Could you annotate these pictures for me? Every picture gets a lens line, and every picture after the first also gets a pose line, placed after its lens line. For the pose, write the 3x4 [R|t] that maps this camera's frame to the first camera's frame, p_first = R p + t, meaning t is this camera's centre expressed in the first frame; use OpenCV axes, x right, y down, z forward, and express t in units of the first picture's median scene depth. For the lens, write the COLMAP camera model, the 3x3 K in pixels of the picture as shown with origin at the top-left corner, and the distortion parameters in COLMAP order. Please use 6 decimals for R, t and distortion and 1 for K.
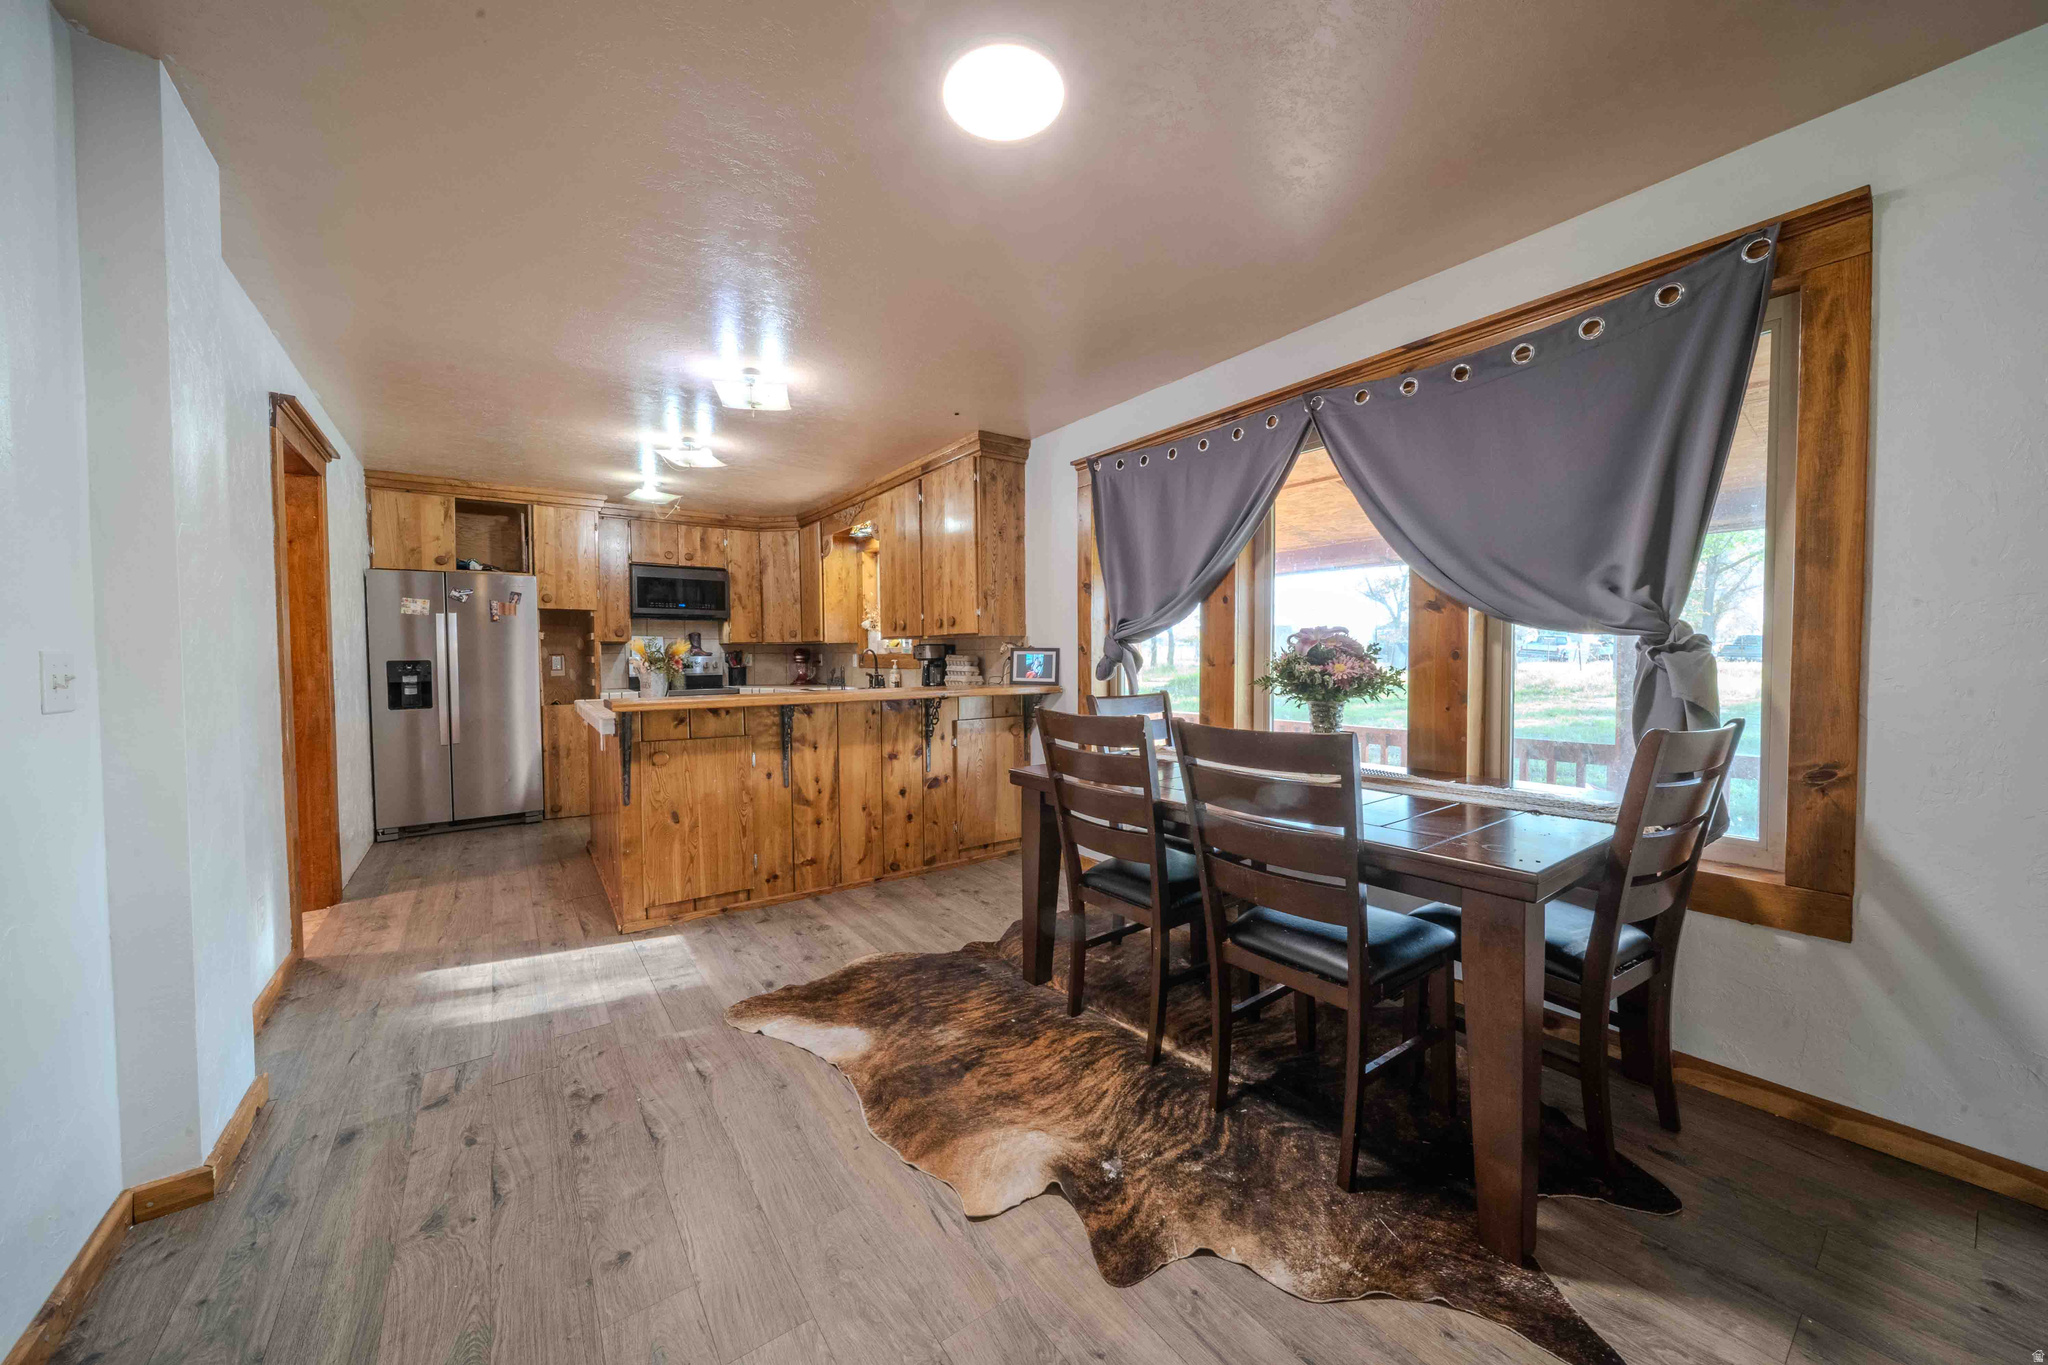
lens RADIAL K [[729.9, 0, 1025.4], [0, 729.9, 675.8], [0, 0, 1]] dist [0.000164, -0.000013]
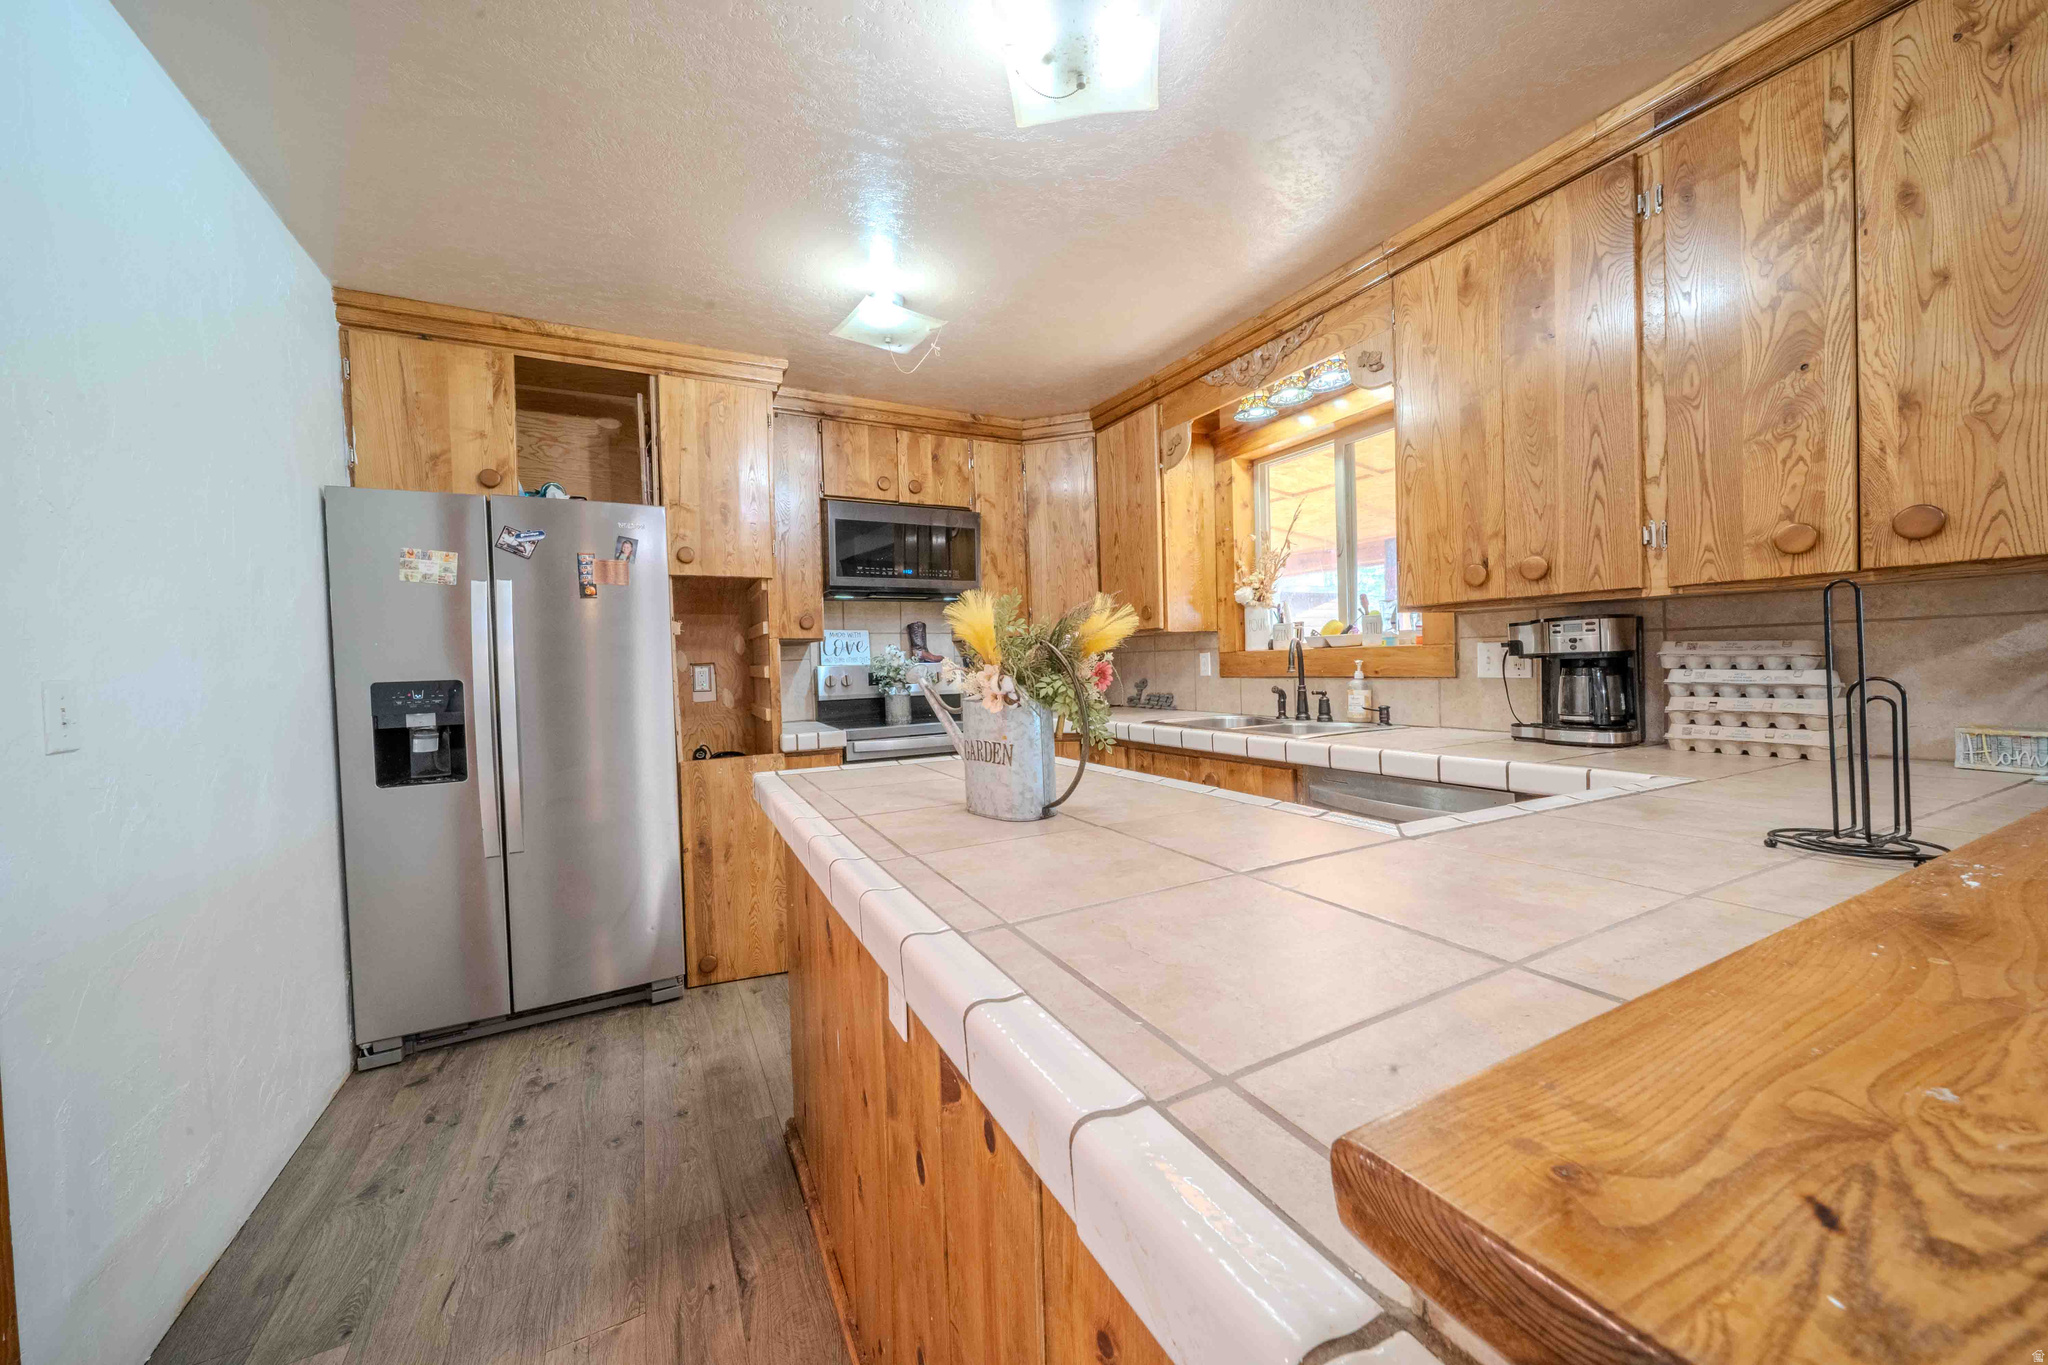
lens RADIAL K [[729.9, 0, 1022.5], [0, 729.9, 677.2], [0, 0, 1]] dist [0.000164, -0.000013]
pose [[0.989409, -0.016552, -0.144205, -0.341473], [0.016105, 0.999861, -0.004262, -0.013422], [0.144256, 0.001895, 0.989539, 0.516444]]
